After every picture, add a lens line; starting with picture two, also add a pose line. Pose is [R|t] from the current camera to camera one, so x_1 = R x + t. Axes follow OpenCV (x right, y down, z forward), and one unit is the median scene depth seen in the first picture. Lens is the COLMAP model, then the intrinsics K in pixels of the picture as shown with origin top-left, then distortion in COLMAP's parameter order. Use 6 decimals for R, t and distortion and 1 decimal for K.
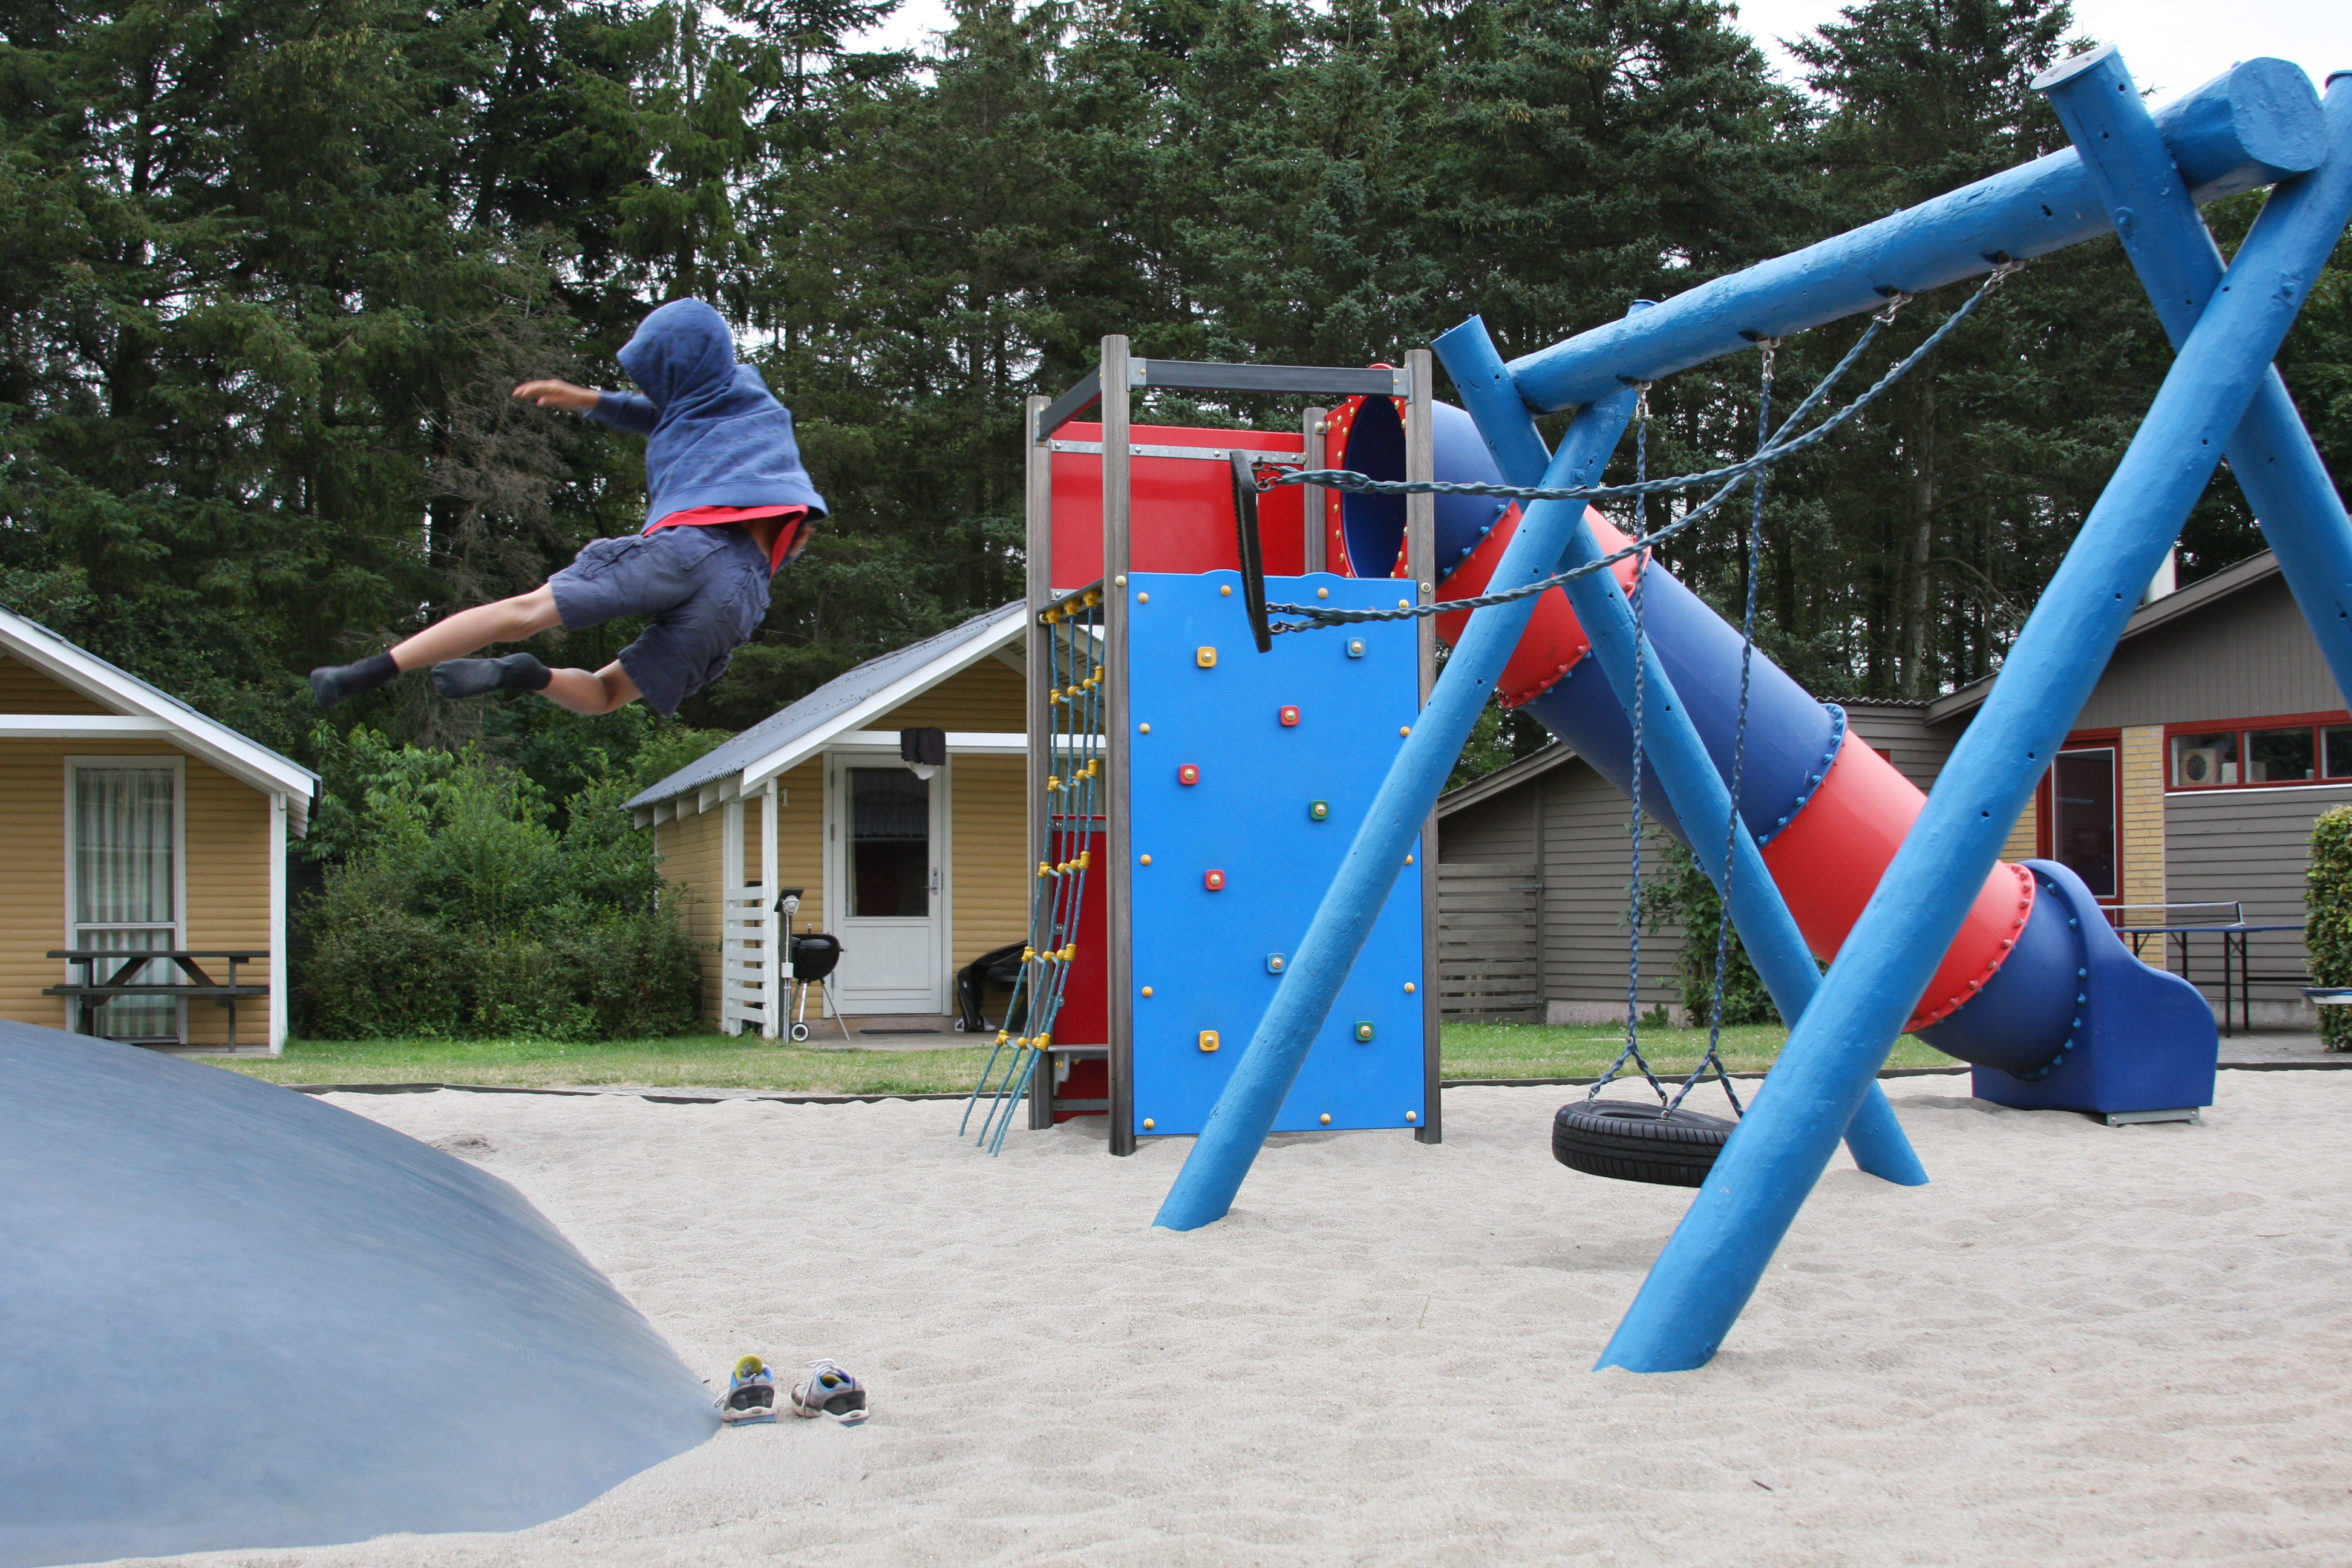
lens RADIAL K [[3048.1, 0, 1136.0], [0, 3048.1, 832.4], [0, 0, 1]] dist [-0.137322, 0.000000]
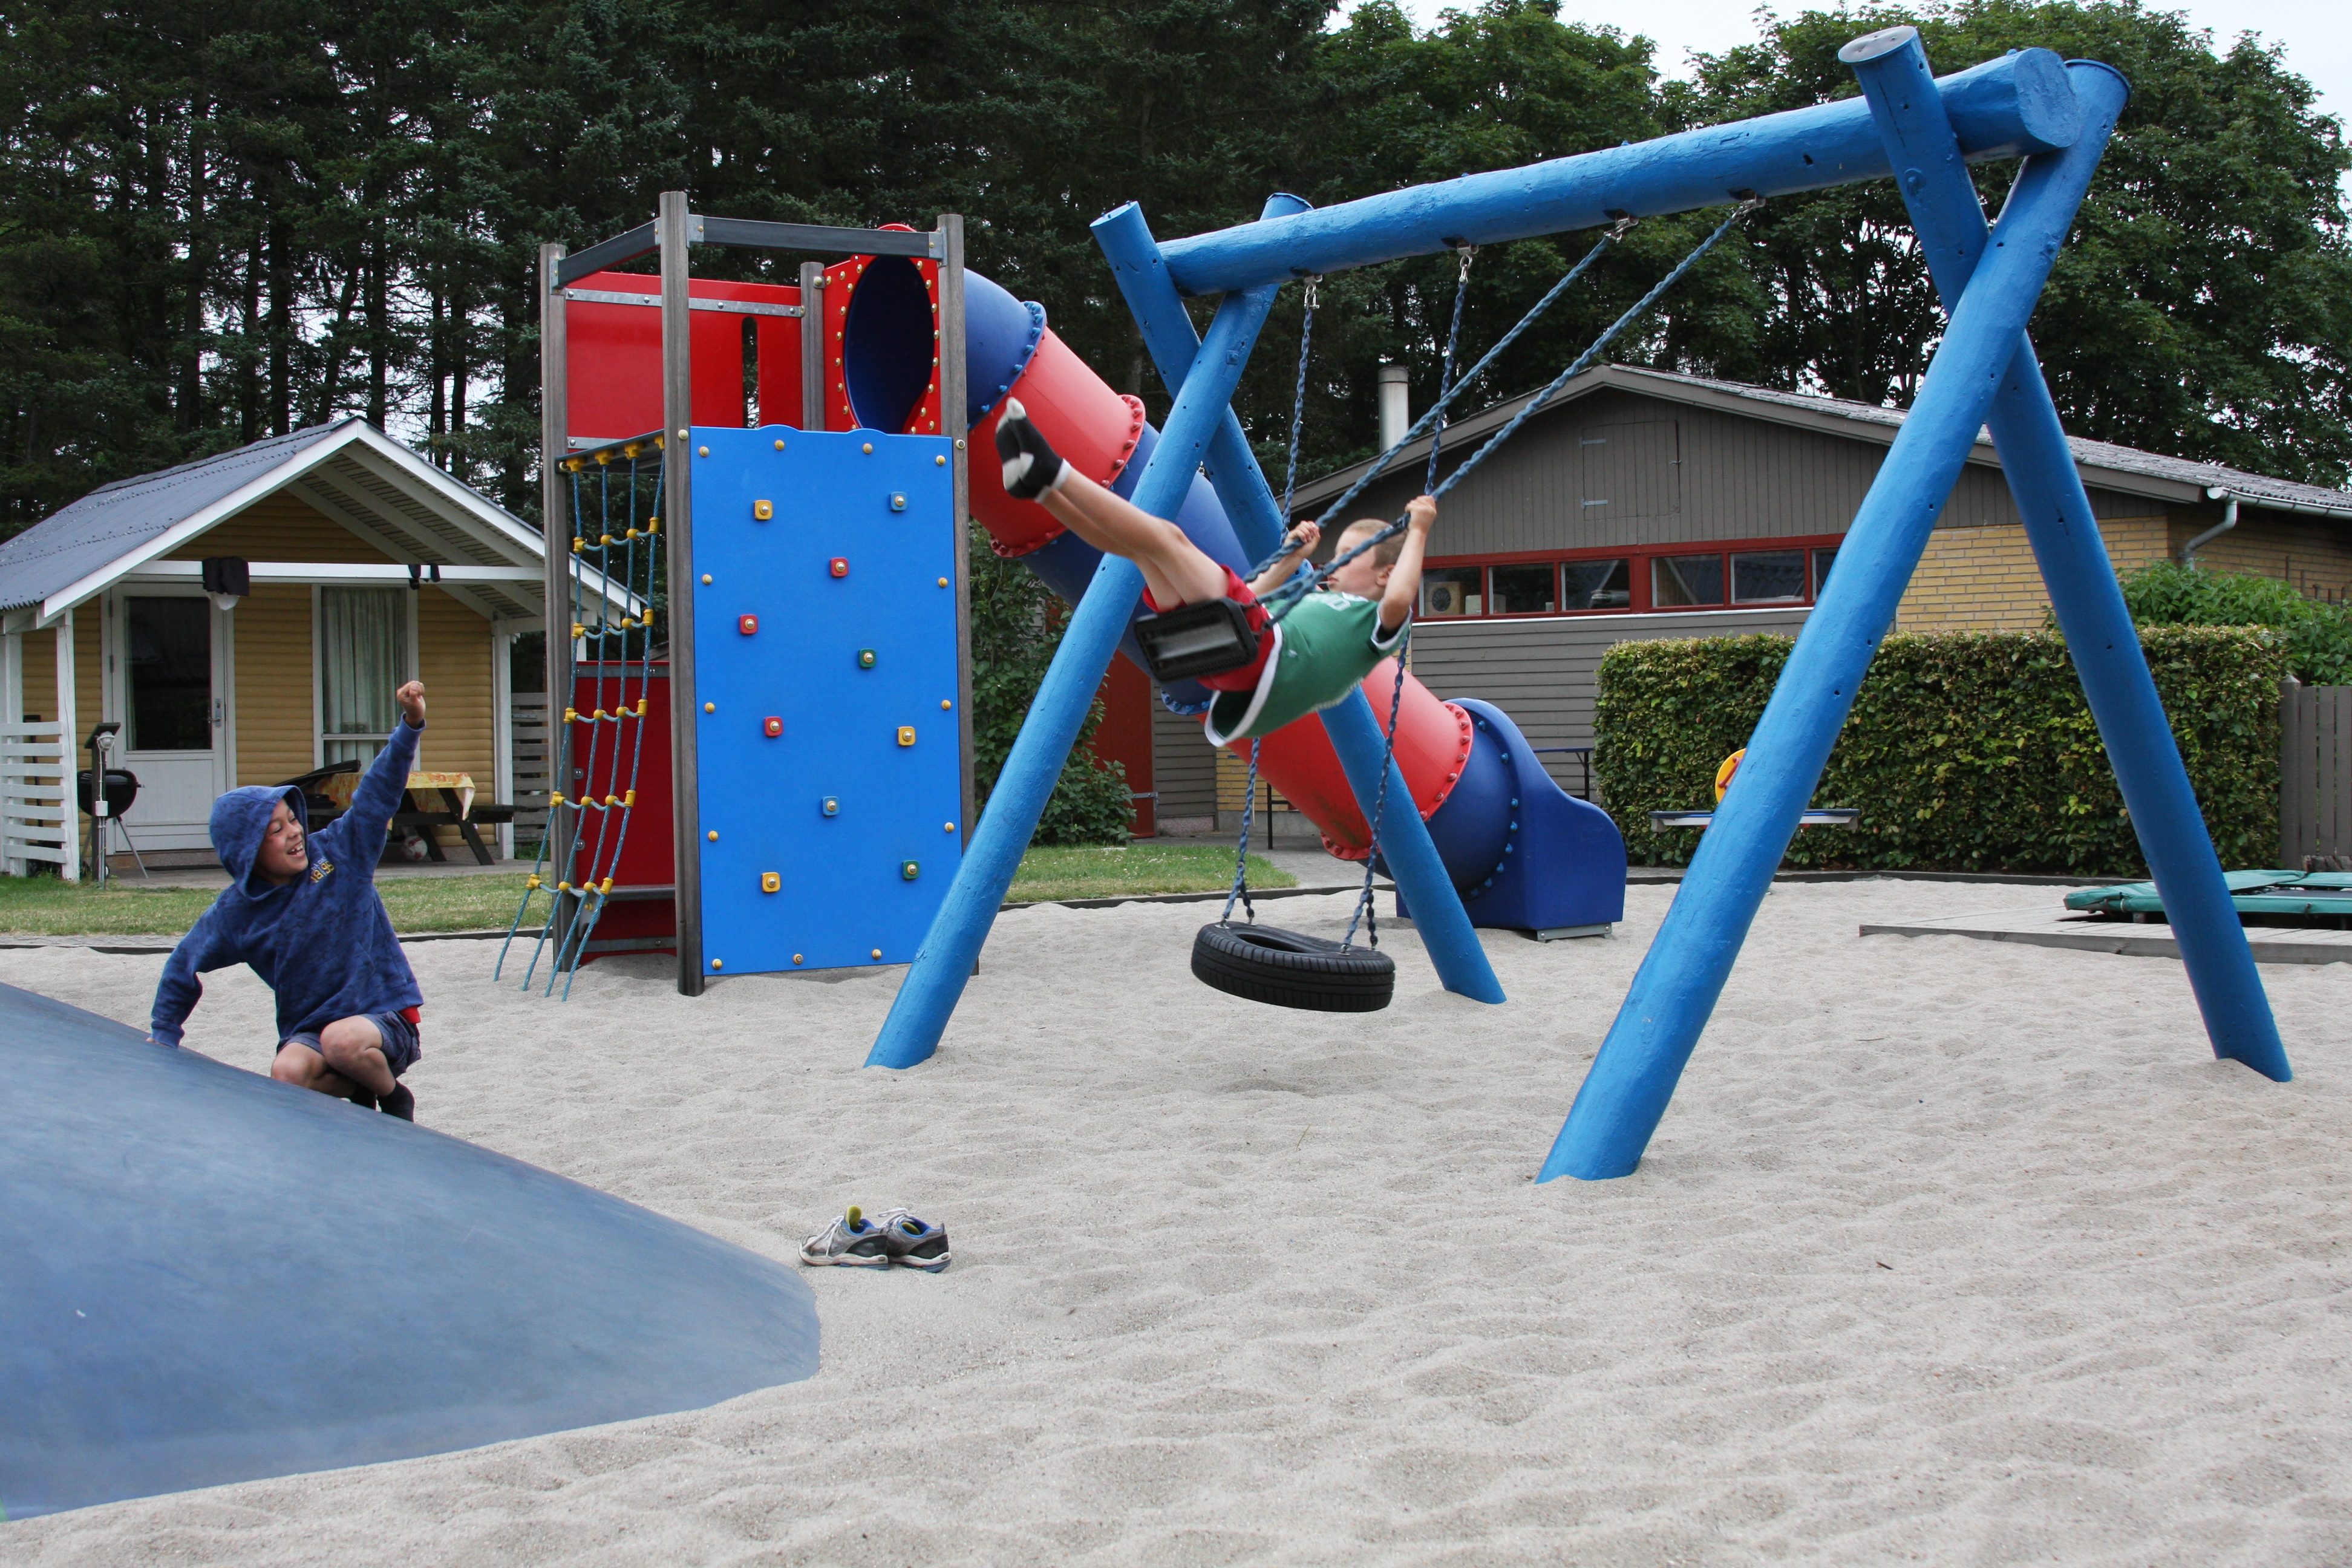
lens RADIAL K [[3048.1, 0, 1146.0], [0, 3048.1, 829.3], [0, 0, 1]] dist [-0.137322, 0.000000]
pose [[0.954655, -0.017372, 0.297208, -0.143269], [-0.000641, 0.998174, 0.060404, -0.010622], [-0.297715, -0.057856, 0.952900, -0.018598]]
